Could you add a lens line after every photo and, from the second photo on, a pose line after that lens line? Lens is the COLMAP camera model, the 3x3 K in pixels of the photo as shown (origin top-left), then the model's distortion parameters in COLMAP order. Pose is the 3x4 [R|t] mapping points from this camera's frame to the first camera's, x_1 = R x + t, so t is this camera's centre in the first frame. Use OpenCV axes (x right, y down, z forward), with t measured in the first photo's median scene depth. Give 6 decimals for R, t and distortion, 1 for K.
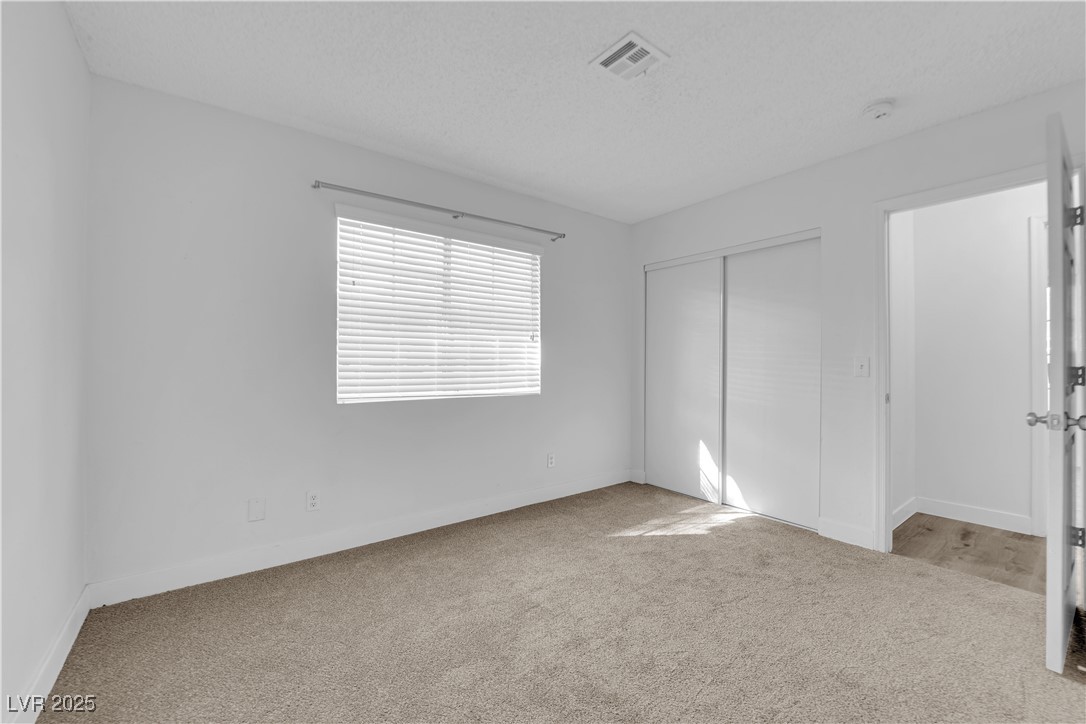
lens RADIAL K [[434.5, 0, 542.4], [0, 434.5, 359.0], [0, 0, 1]] dist [-0.009419, -0.004324]
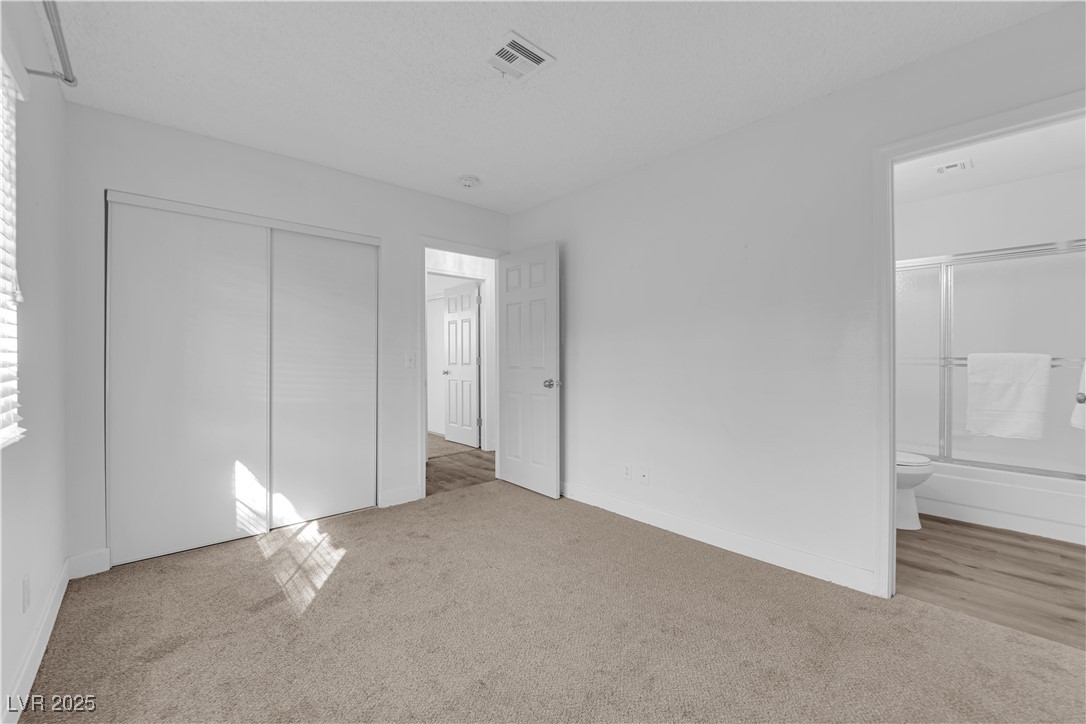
lens RADIAL K [[434.5, 0, 542.4], [0, 434.5, 359.0], [0, 0, 1]] dist [-0.009419, -0.004324]
pose [[-0.087208, -0.004317, 0.996181, -0.485832], [-0.003777, 0.999985, 0.004003, 0.005647], [-0.996183, -0.003414, -0.087223, 0.614632]]
